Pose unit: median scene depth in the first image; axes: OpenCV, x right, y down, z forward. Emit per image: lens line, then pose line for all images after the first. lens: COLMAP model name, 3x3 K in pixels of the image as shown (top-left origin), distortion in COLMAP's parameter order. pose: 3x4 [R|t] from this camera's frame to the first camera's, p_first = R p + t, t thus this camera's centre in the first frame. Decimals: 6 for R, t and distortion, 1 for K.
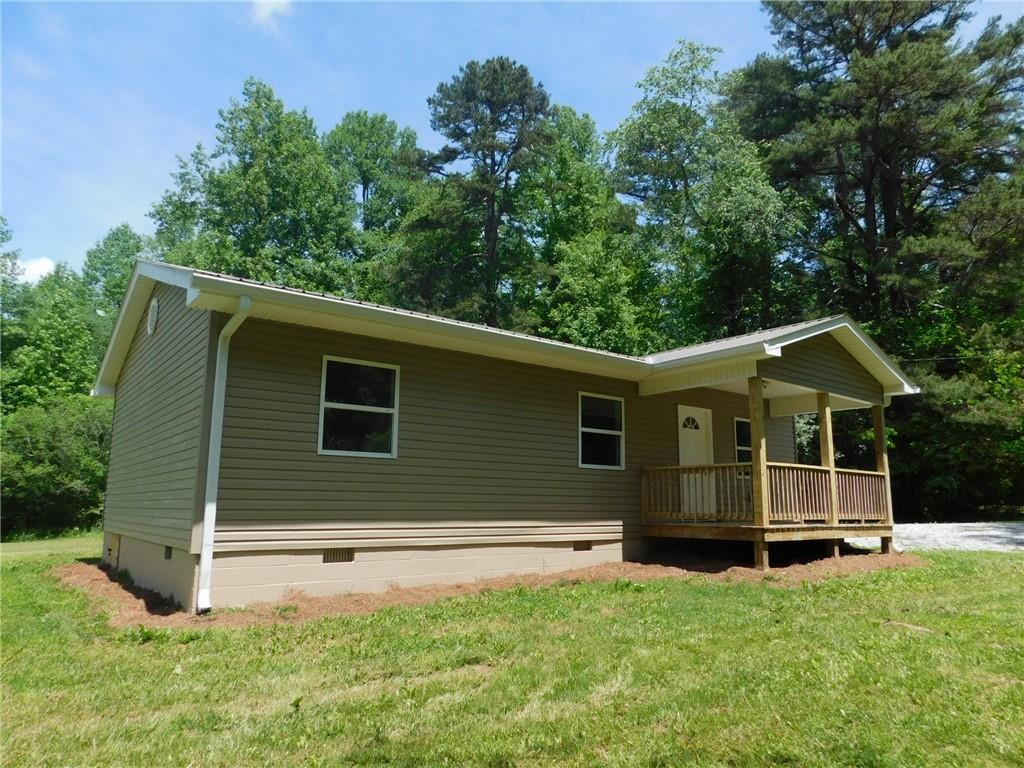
lens RADIAL K [[673.0, 0, 507.9], [0, 673.0, 383.8], [0, 0, 1]] dist [-0.063434, 0.051613]
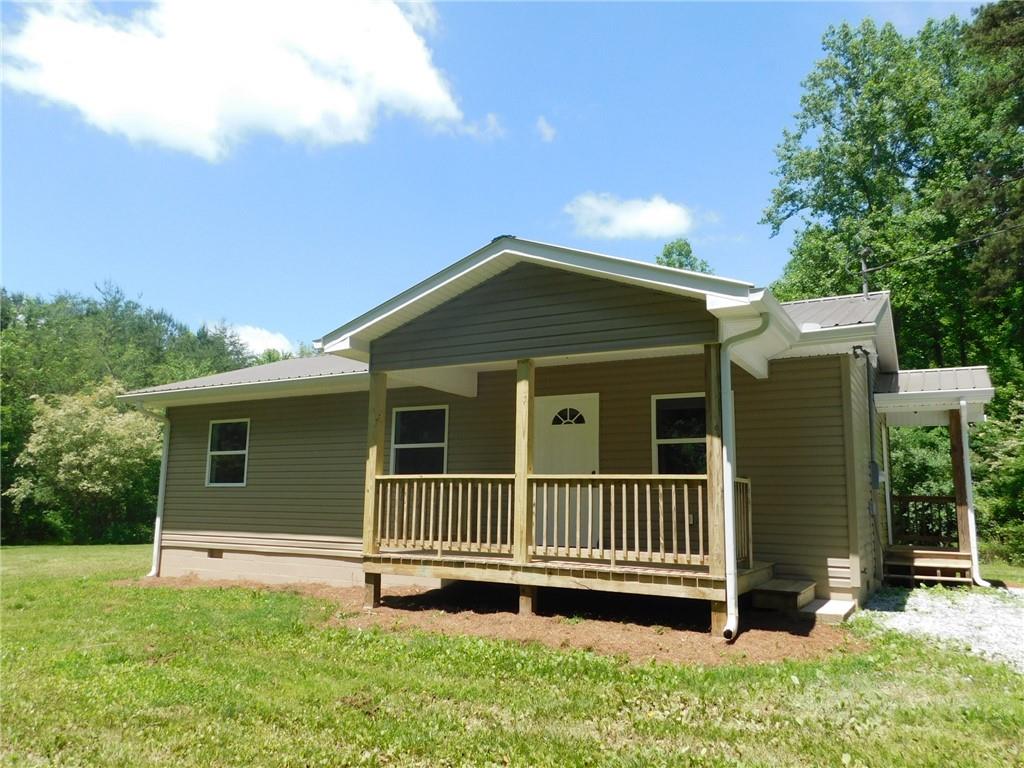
lens RADIAL K [[764.5, 0, 512.0], [0, 764.5, 384.0], [0, 0, 1]] dist [0.001242, 0.001001]
pose [[0.381622, -0.147968, -0.912398, 0.468060], [0.154304, 0.983450, -0.094952, 0.042870], [0.911348, -0.104551, 0.398138, 0.278135]]
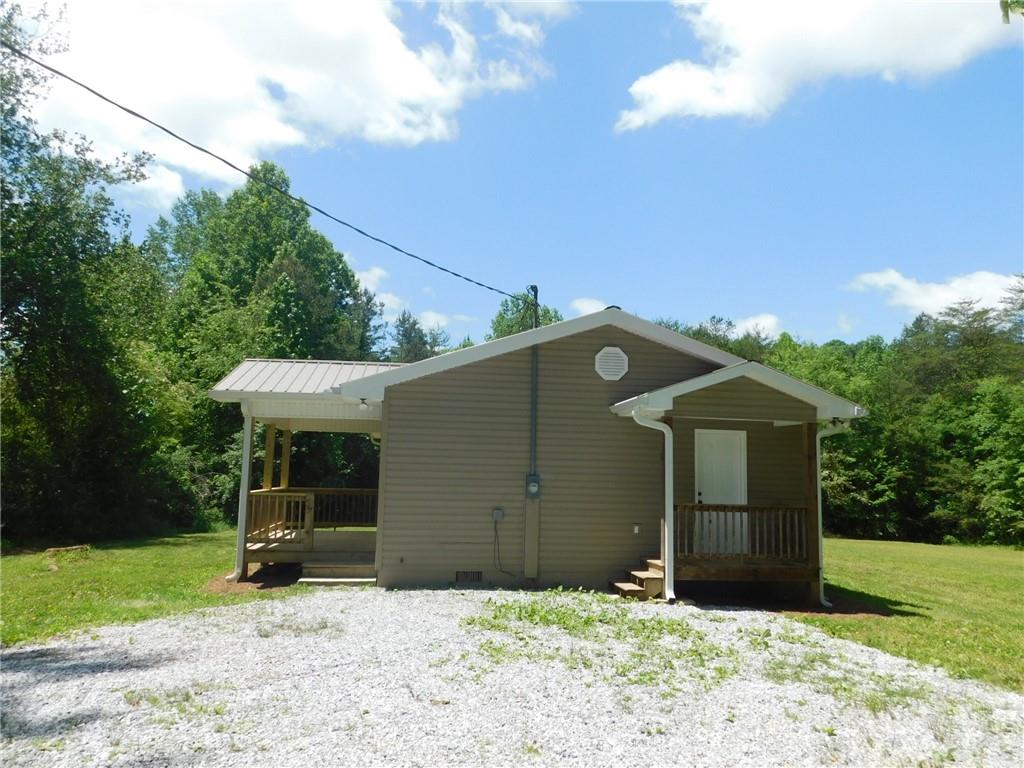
lens RADIAL K [[780.9, 0, 512.0], [0, 780.9, 384.0], [0, 0, 1]] dist [0.008157, 0.000994]
pose [[-0.493447, -0.126262, -0.860563, 0.581165], [0.130559, 0.967445, -0.216806, 0.119298], [0.859921, -0.219337, -0.460898, 0.807899]]
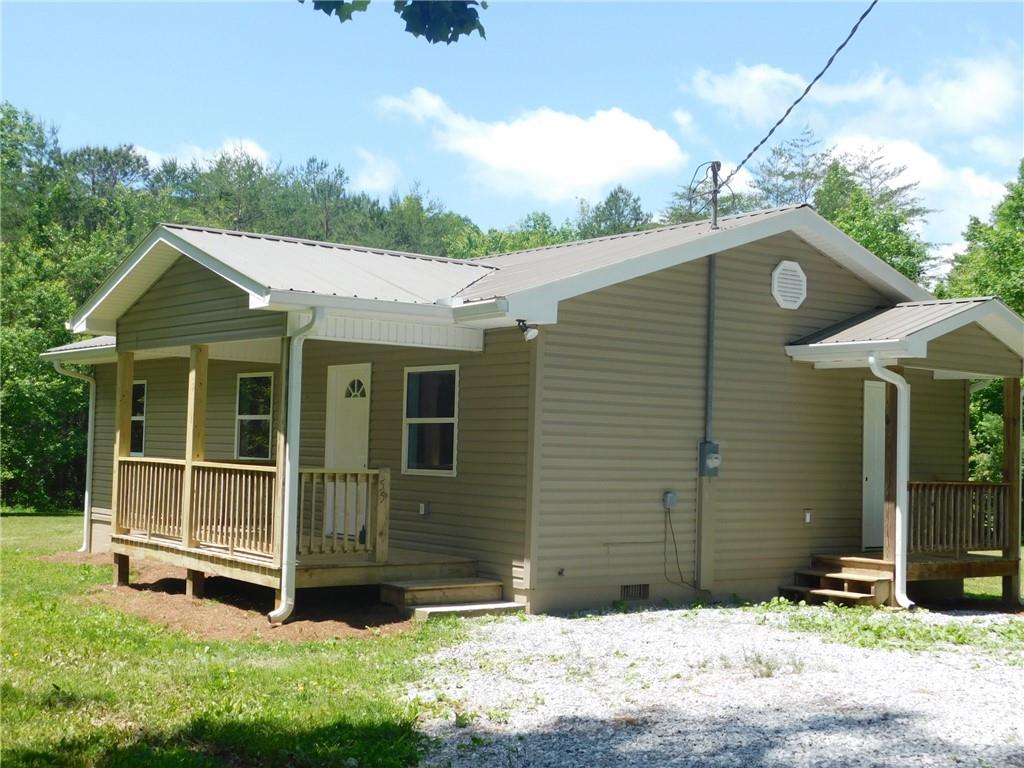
lens RADIAL K [[1365.8, 0, 512.0], [0, 1365.8, 384.0], [0, 0, 1]] dist [0.024123, 0.049249]
pose [[-0.009337, -0.054802, -0.998454, 0.724790], [0.153948, 0.986514, -0.055587, 0.068995], [0.988035, -0.154229, -0.000774, 0.524558]]
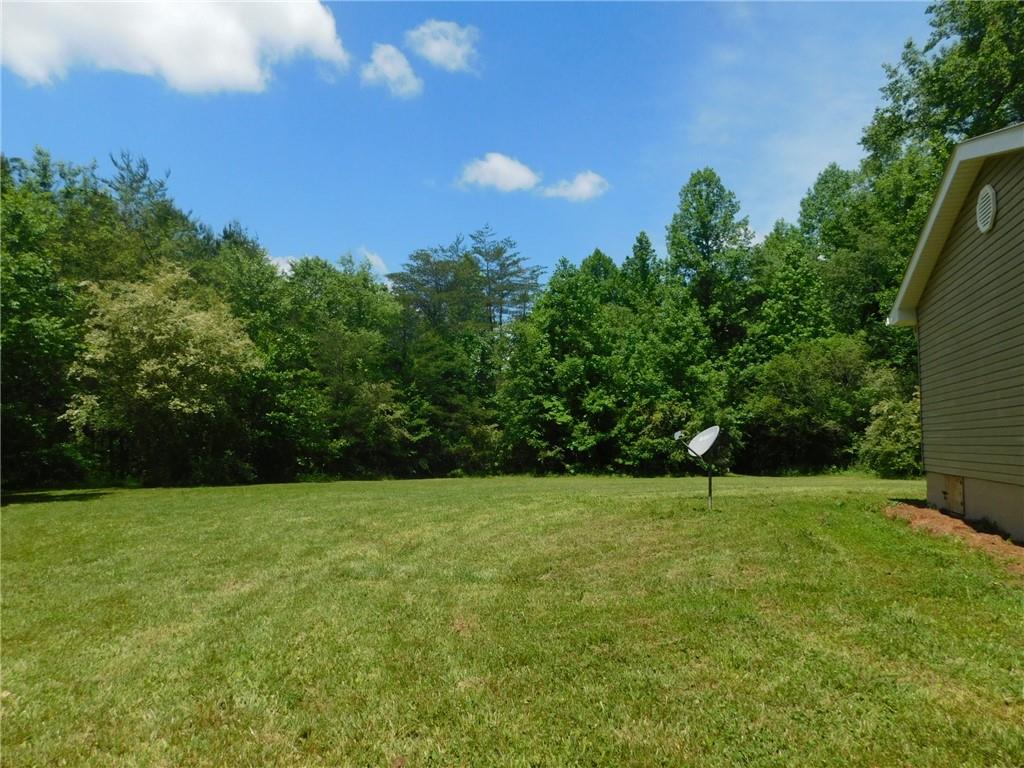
lens RADIAL K [[675.0, 0, 506.9], [0, 675.0, 382.1], [0, 0, 1]] dist [-0.066896, 0.057676]
pose [[0.548547, -0.062074, -0.833812, -0.075614], [0.133275, 0.990981, 0.013905, 0.006535], [0.825429, -0.118754, 0.551873, 0.021876]]
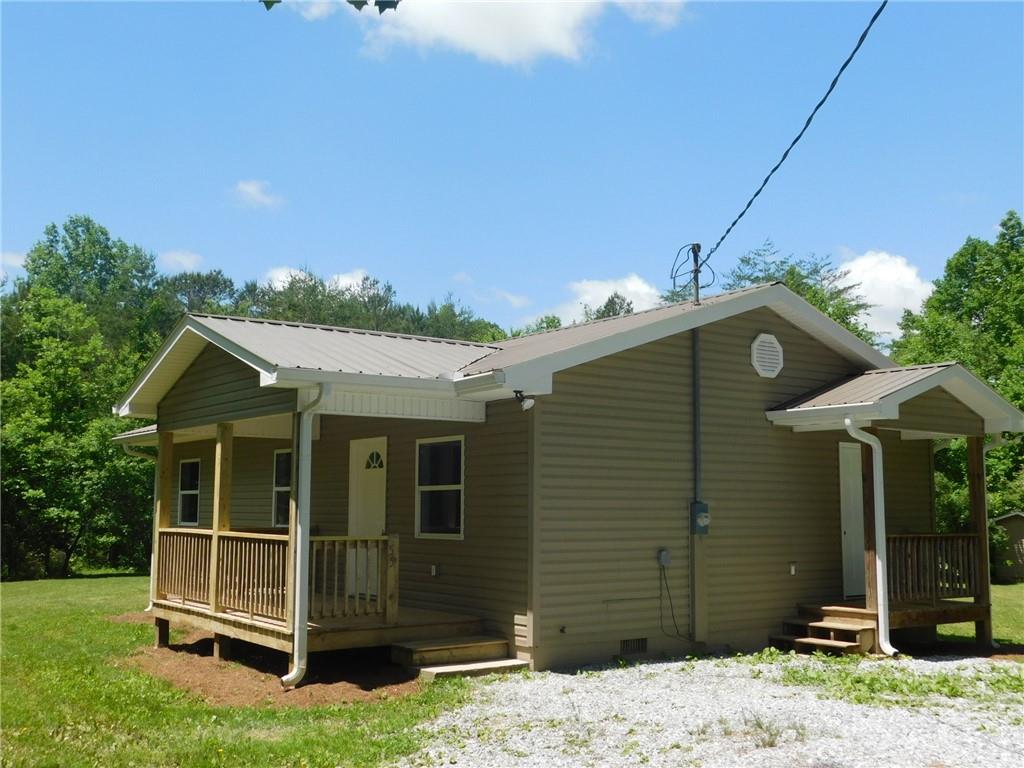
lens RADIAL K [[1091.6, 0, 514.3], [0, 1091.6, 385.0], [0, 0, 1]] dist [0.026809, -0.008350]
pose [[-0.029935, -0.119912, -0.992333, 0.651936], [0.176105, 0.976616, -0.123325, 0.068432], [0.983916, -0.178446, -0.008118, 0.533165]]
